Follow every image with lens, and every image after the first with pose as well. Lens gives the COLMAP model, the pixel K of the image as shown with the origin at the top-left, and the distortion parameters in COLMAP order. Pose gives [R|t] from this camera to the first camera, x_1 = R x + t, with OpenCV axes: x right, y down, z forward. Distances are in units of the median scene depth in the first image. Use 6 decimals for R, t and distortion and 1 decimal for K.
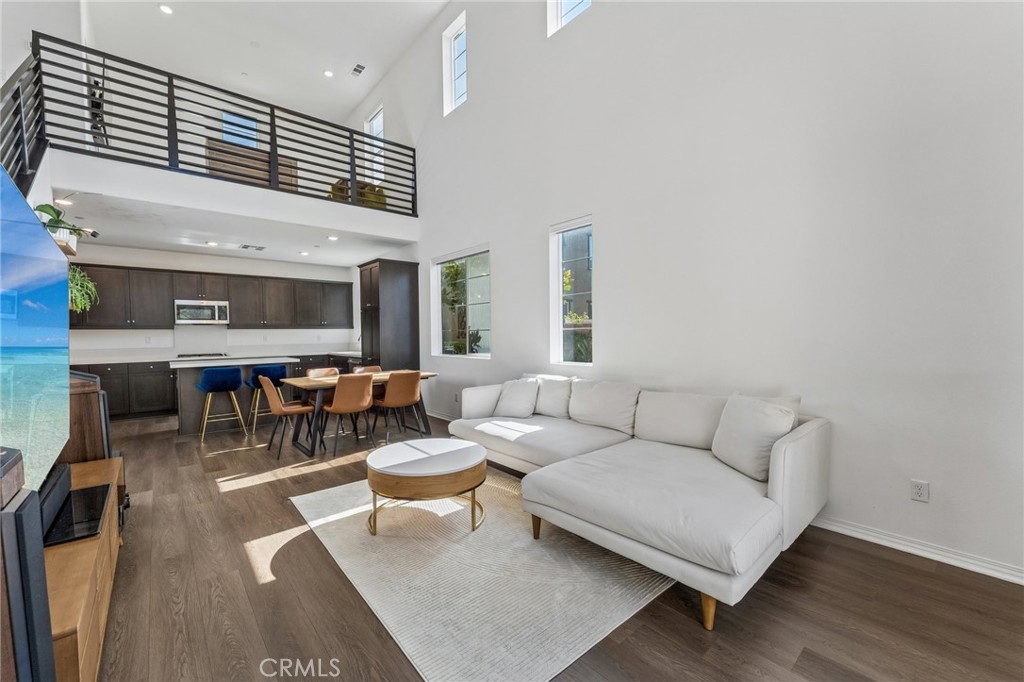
lens RADIAL K [[412.6, 0, 507.7], [0, 412.6, 339.0], [0, 0, 1]] dist [-0.002467, -0.000117]
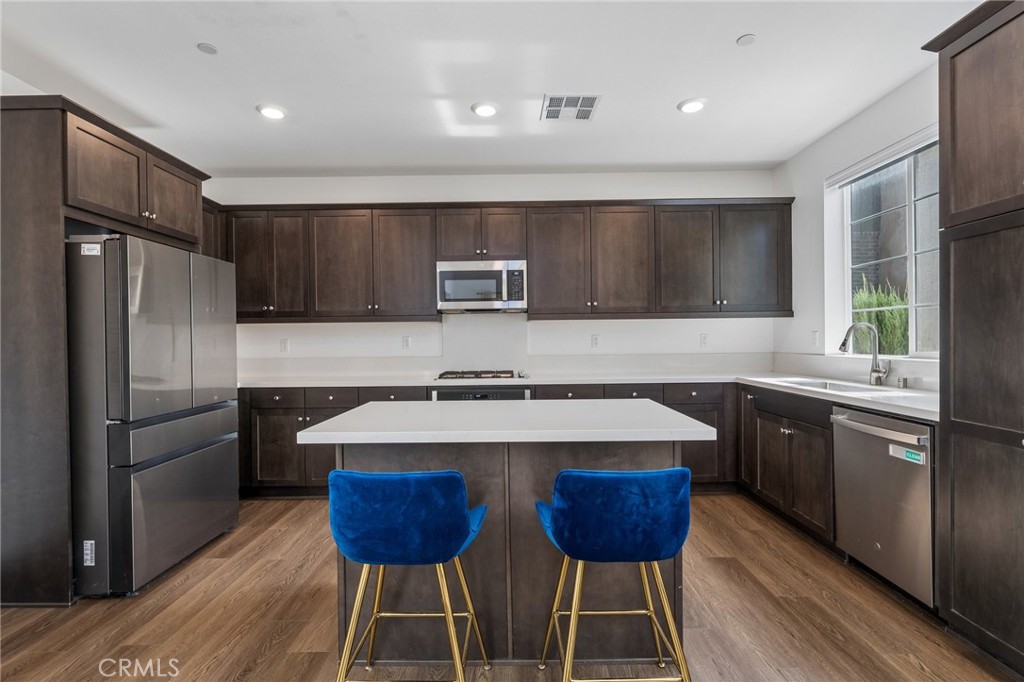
lens RADIAL K [[459.7, 0, 509.2], [0, 459.7, 340.2], [0, 0, 1]] dist [0.000621, -0.000069]
pose [[0.762727, 0.005368, -0.646699, -0.358079], [-0.005911, 0.999982, 0.001328, -0.001427], [0.646694, 0.002810, 0.762744, 0.594513]]
